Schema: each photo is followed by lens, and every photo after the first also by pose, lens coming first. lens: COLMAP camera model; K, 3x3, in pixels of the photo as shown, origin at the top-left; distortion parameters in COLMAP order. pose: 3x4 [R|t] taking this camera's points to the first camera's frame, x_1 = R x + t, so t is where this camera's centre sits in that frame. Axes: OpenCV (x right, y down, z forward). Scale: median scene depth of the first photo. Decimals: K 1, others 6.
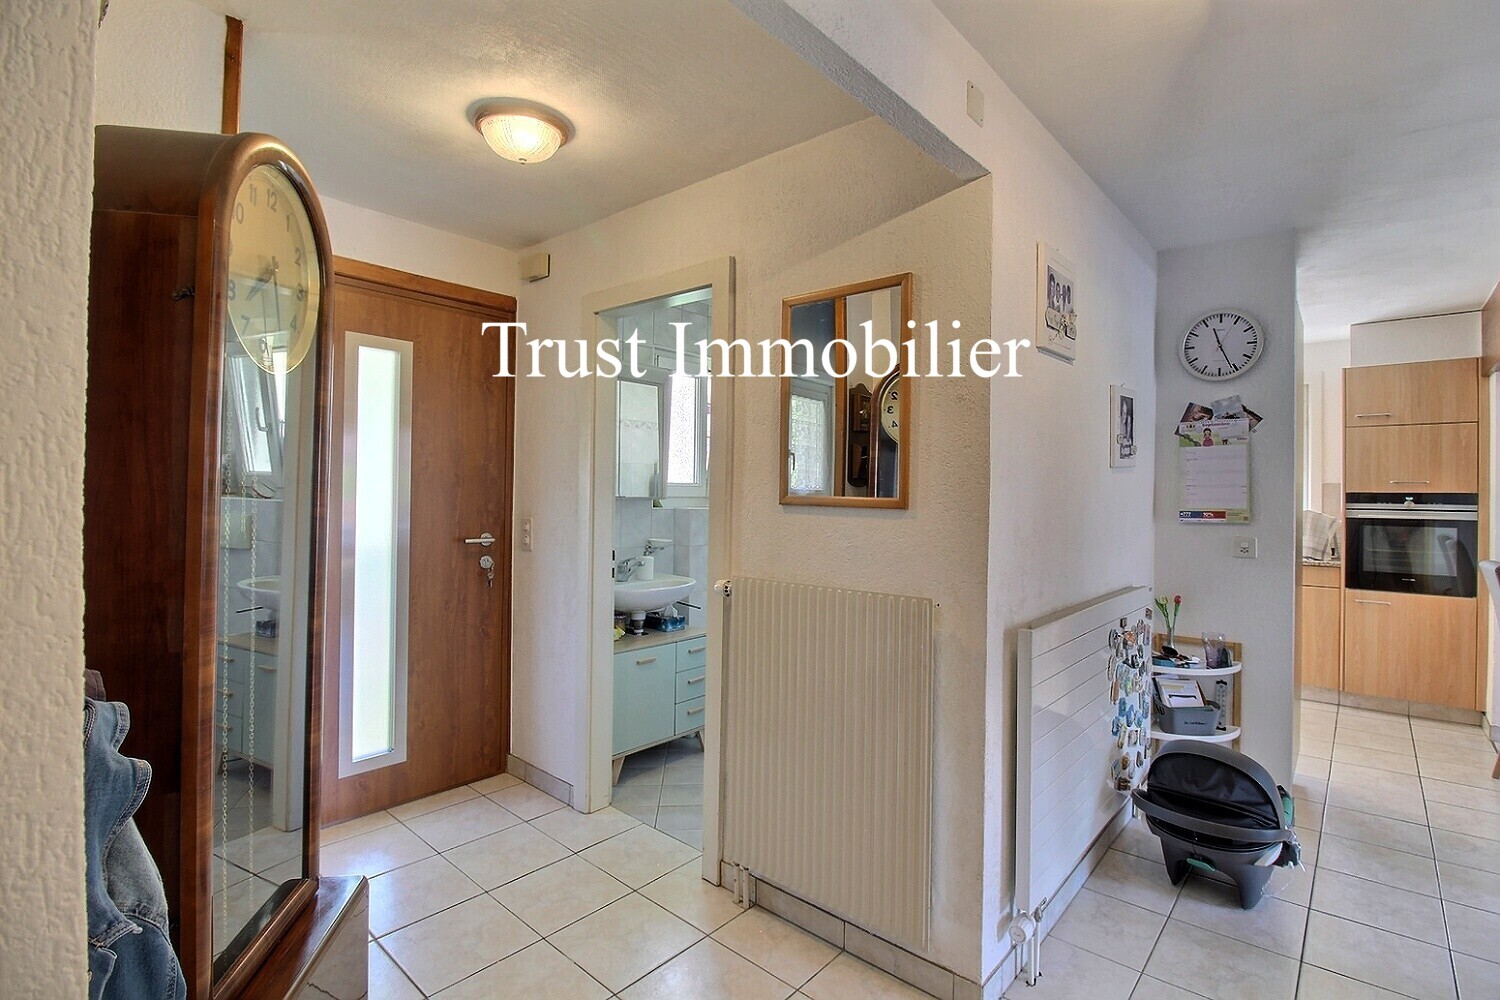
lens RADIAL K [[708.4, 0, 749.4], [0, 708.4, 496.3], [0, 0, 1]] dist [-0.000095, -0.000004]
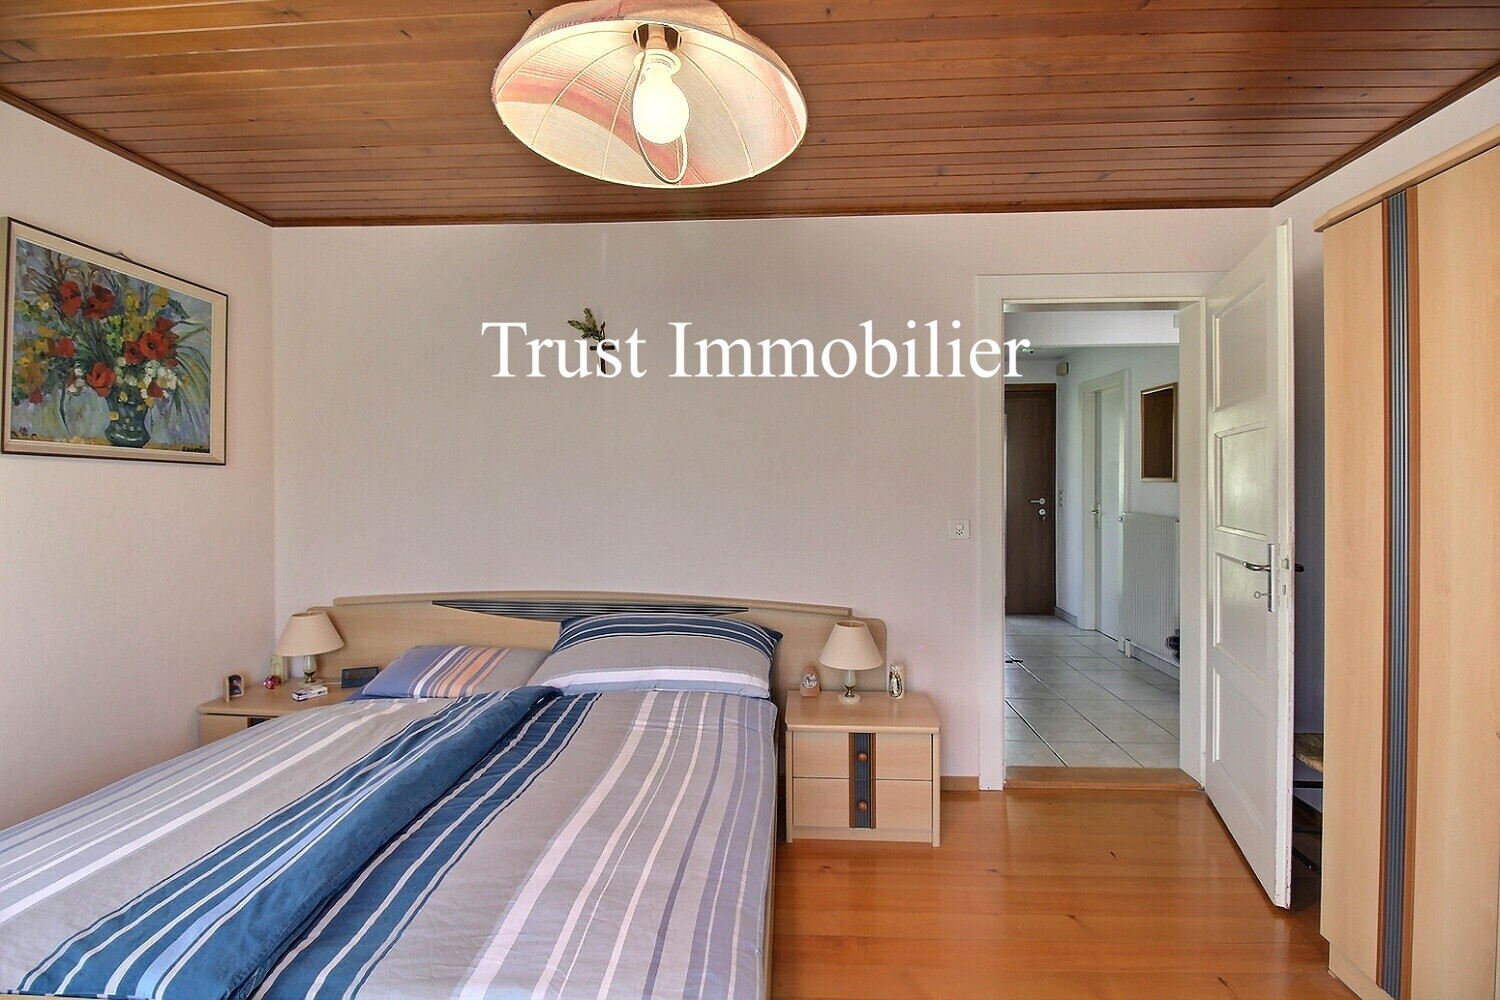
lens RADIAL K [[708.4, 0, 749.0], [0, 708.4, 491.5], [0, 0, 1]] dist [-0.000095, -0.000004]
pose [[0.618079, -0.002373, -0.786113, 0.754261], [0.008880, 0.999953, 0.003964, 0.015391], [0.786066, -0.009431, 0.618071, -1.001001]]
